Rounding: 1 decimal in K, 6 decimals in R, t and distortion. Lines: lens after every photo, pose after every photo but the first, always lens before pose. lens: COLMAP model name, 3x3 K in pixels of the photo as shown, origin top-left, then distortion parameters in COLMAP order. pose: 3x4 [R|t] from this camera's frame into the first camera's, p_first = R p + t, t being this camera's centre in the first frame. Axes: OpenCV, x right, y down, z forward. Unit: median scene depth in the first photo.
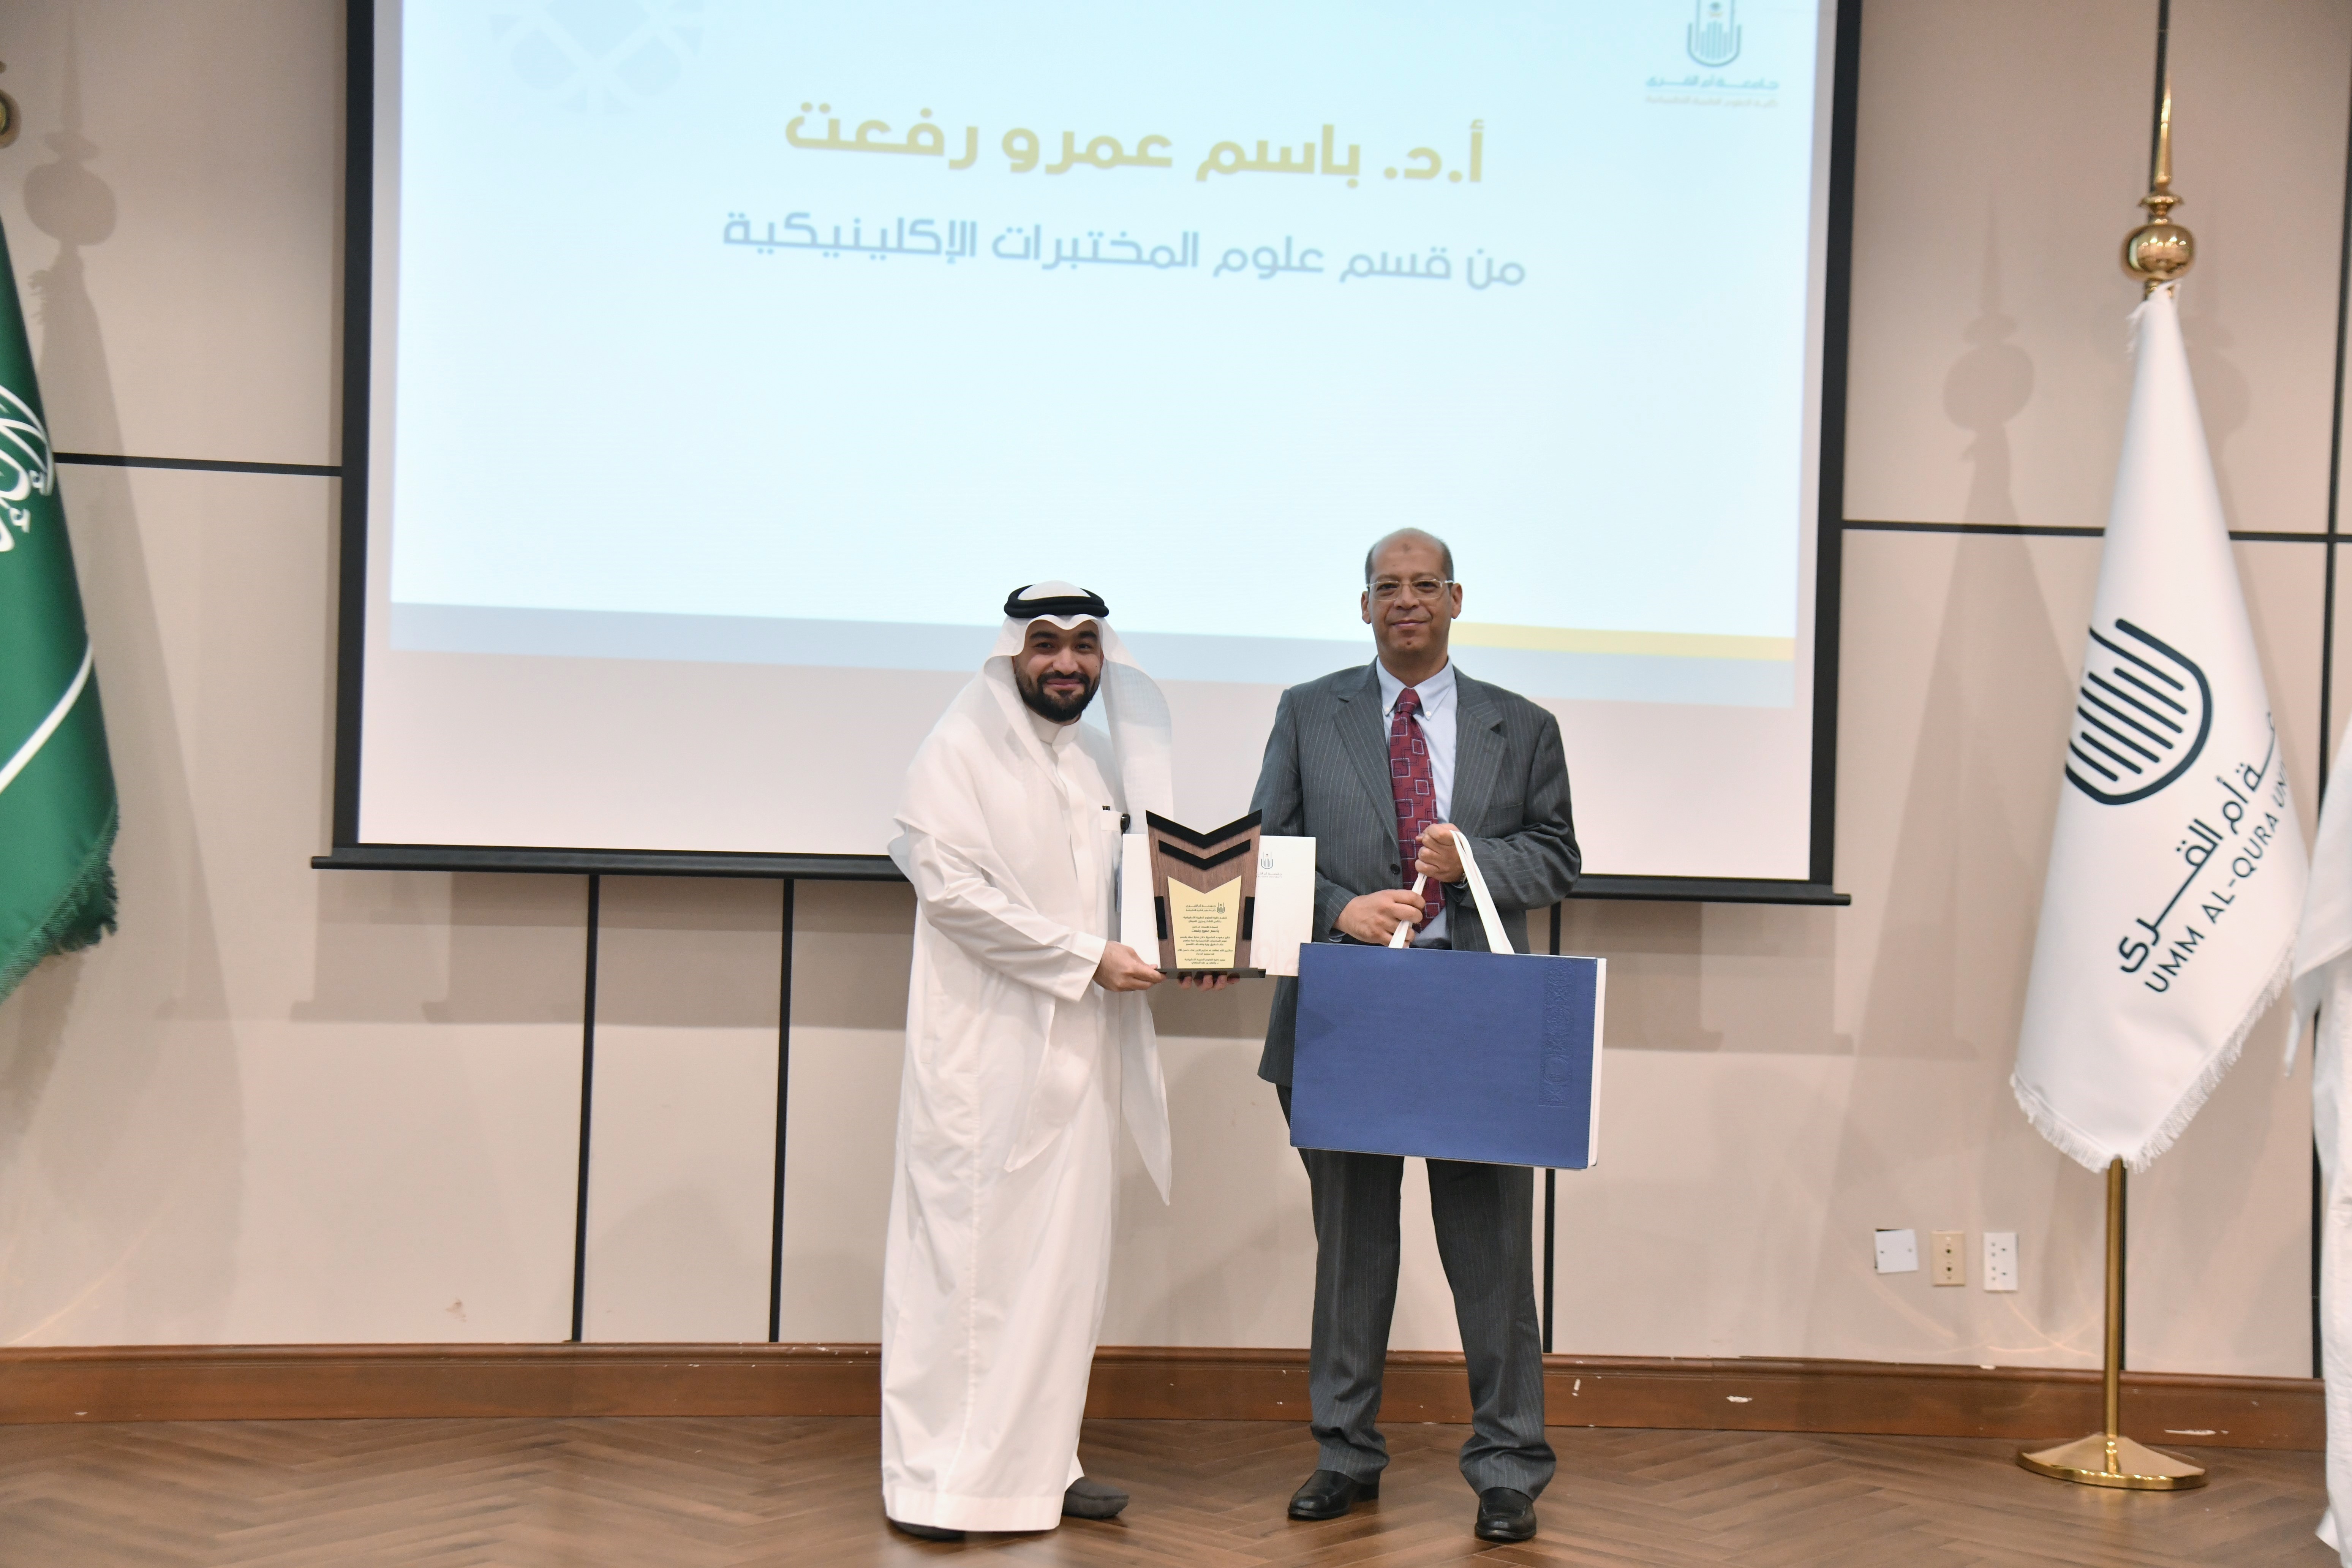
lens RADIAL K [[3031.9, 0, 1190.8], [0, 3031.9, 783.9], [0, 0, 1]] dist [0.184691, 0.197468]
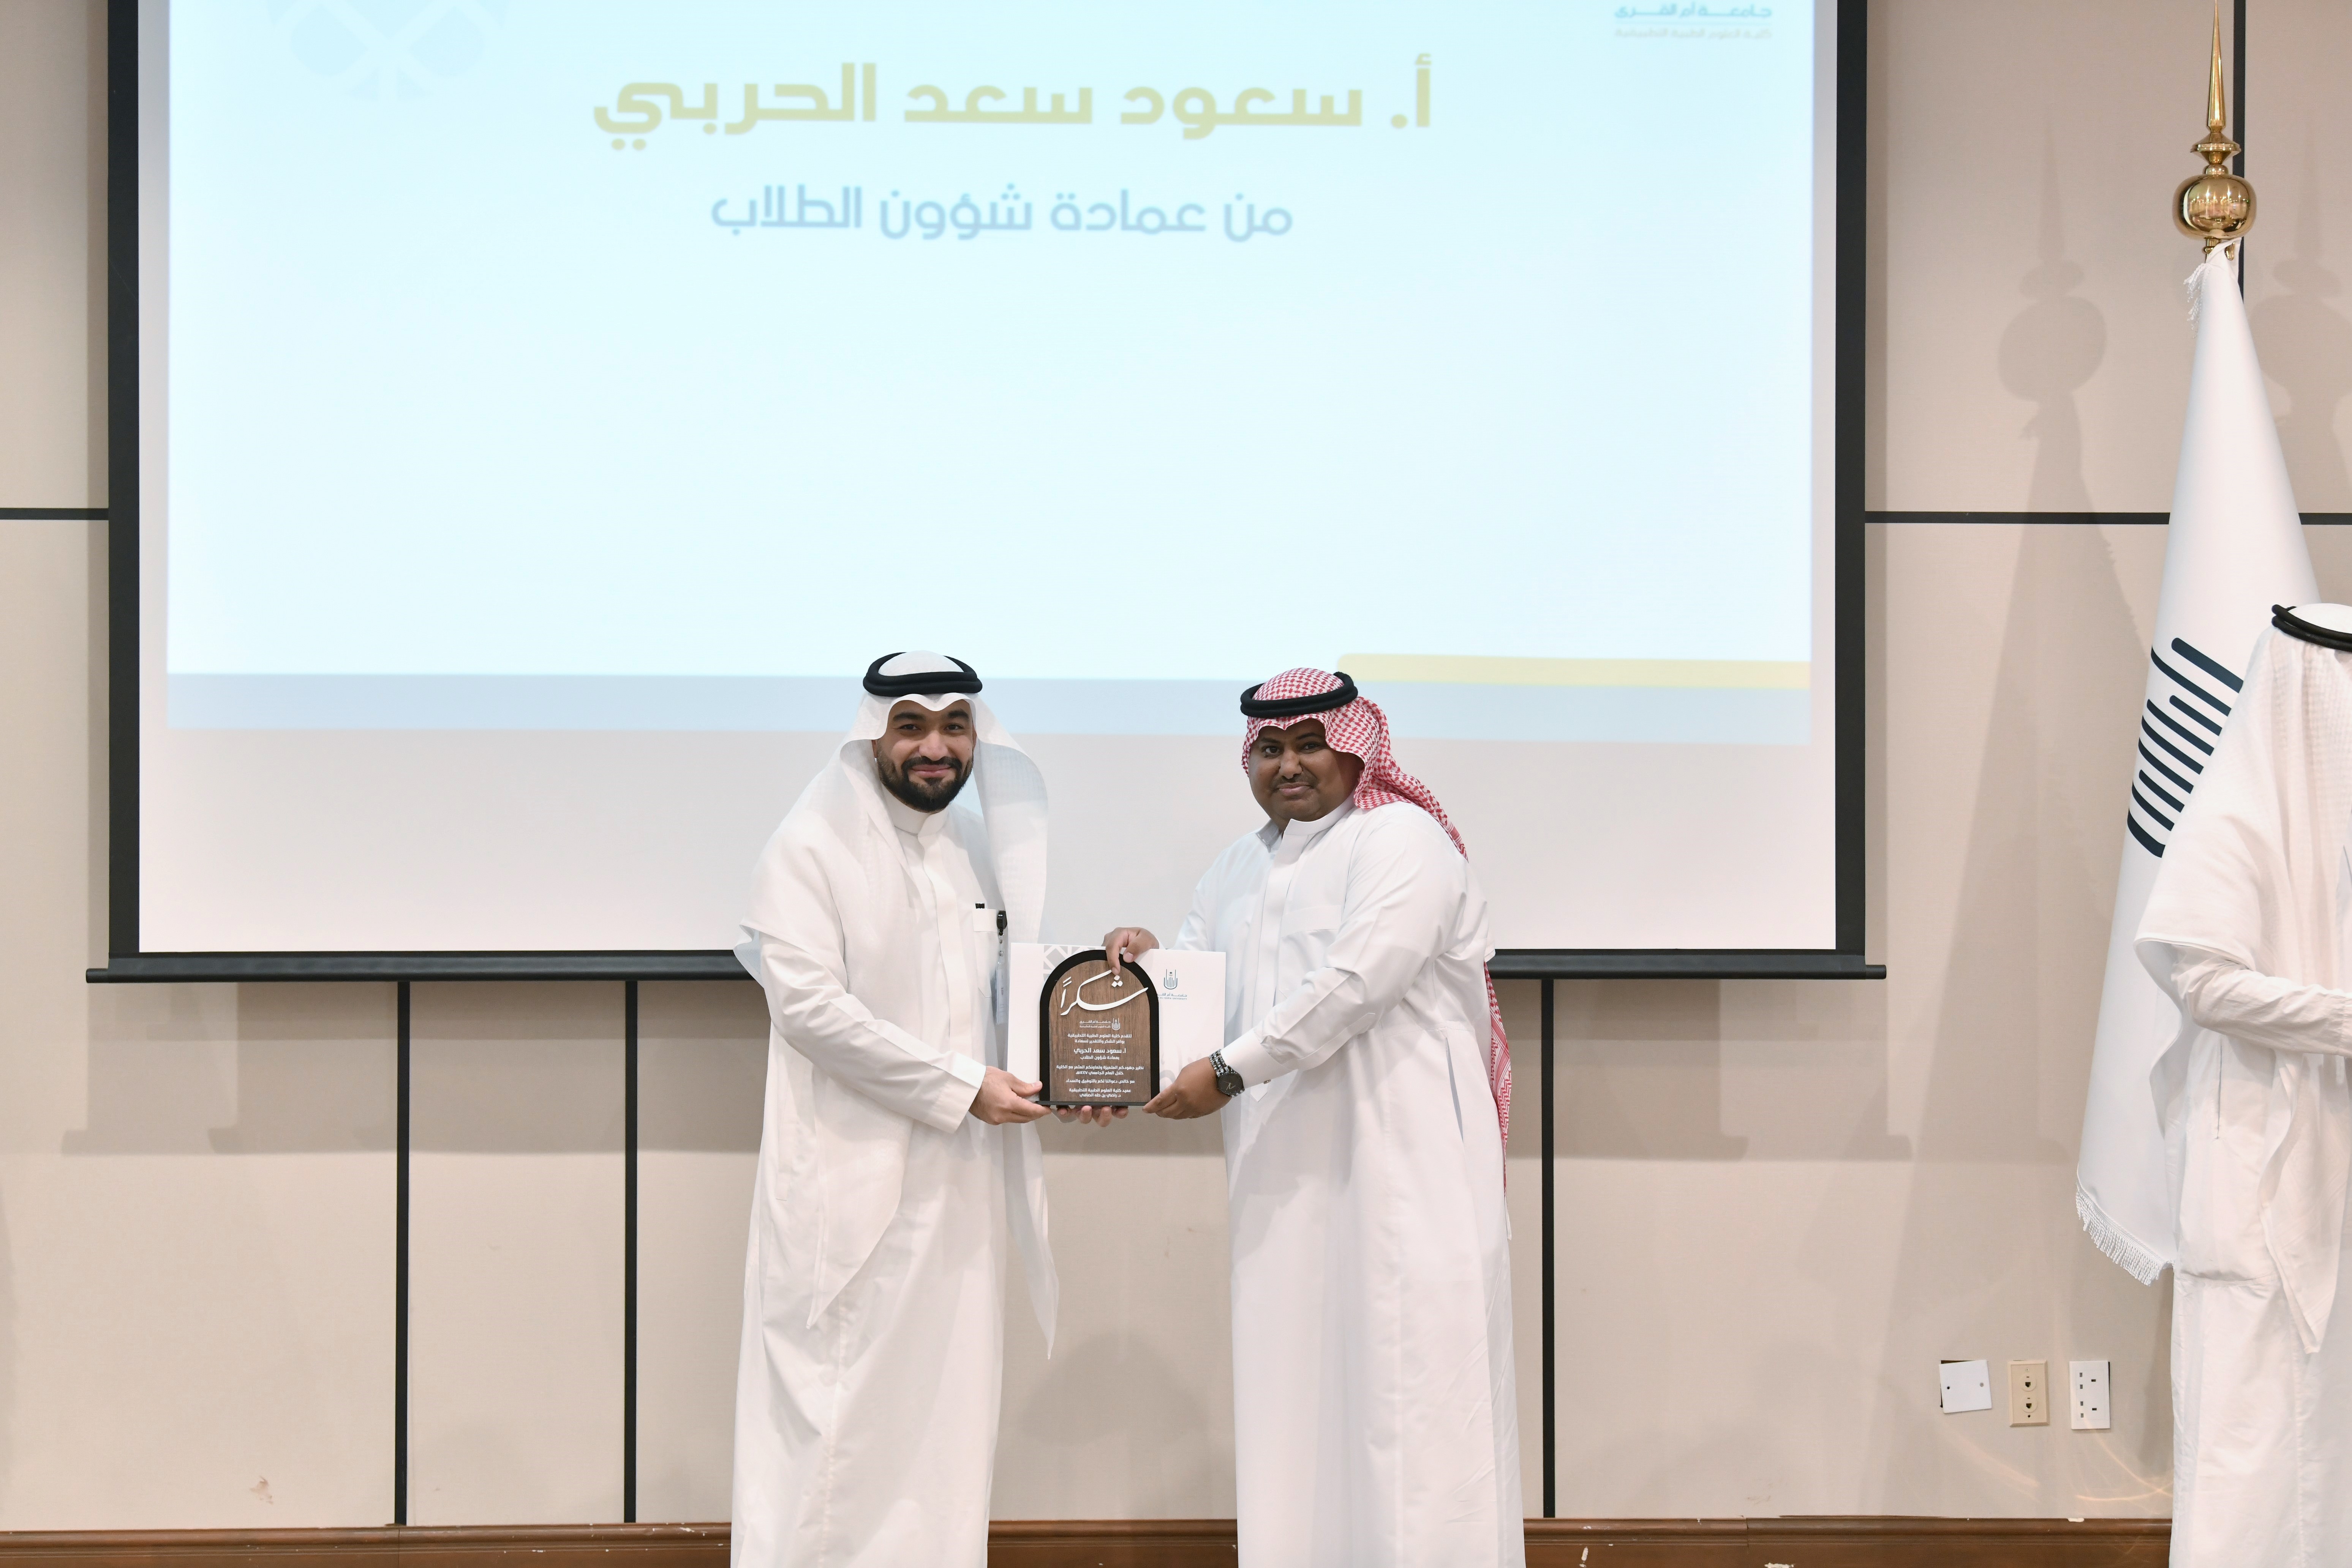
lens RADIAL K [[5647.1, 0, 1174.9], [0, 5647.1, 734.1], [0, 0, 1]] dist [0.111418, 0.832675]
pose [[0.998949, -0.026270, -0.037562, 0.079730], [0.026828, 0.999536, 0.014413, -0.055029], [0.037165, -0.015406, 0.999190, -0.562568]]
